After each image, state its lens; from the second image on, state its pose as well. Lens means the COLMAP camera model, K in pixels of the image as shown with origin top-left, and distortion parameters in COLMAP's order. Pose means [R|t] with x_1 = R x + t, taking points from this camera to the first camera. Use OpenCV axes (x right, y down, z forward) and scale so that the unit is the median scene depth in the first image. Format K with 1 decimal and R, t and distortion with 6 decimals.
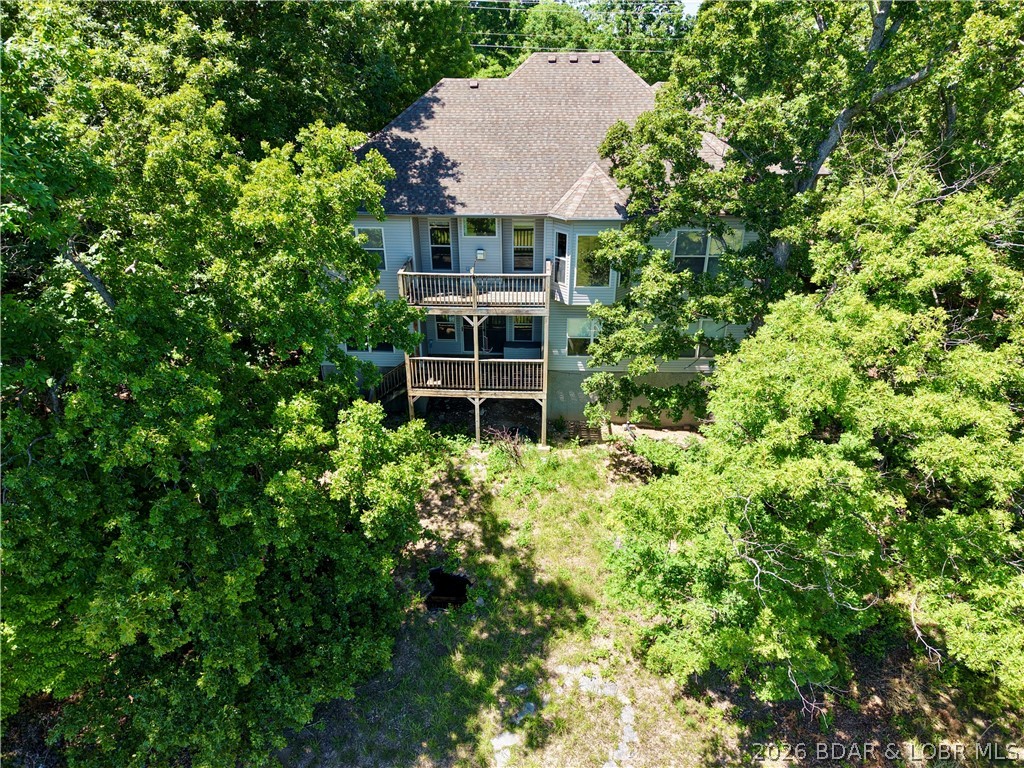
lens RADIAL K [[704.4, 0, 518.0], [0, 704.4, 383.2], [0, 0, 1]] dist [0.003270, -0.004120]
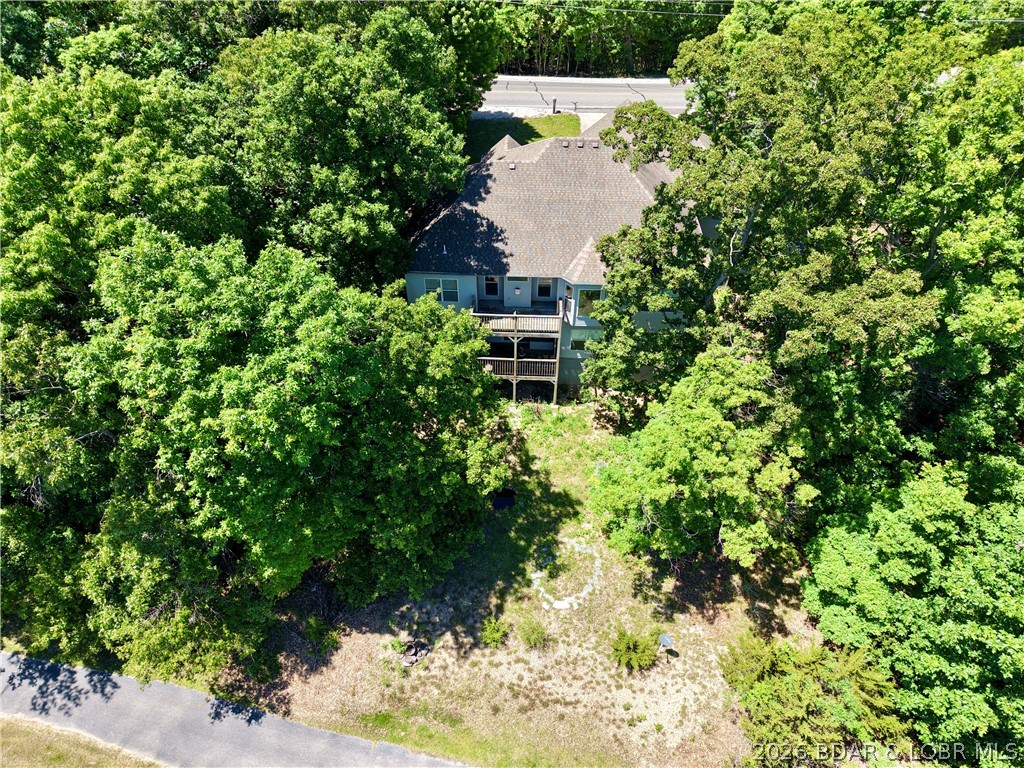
lens RADIAL K [[704.4, 0, 508.6], [0, 704.4, 383.6], [0, 0, 1]] dist [0.003270, -0.004120]
pose [[0.999990, 0.003551, 0.002650, -0.085268], [-0.004105, 0.967637, 0.252314, -0.421484], [-0.001669, -0.252323, 0.967642, -0.650098]]
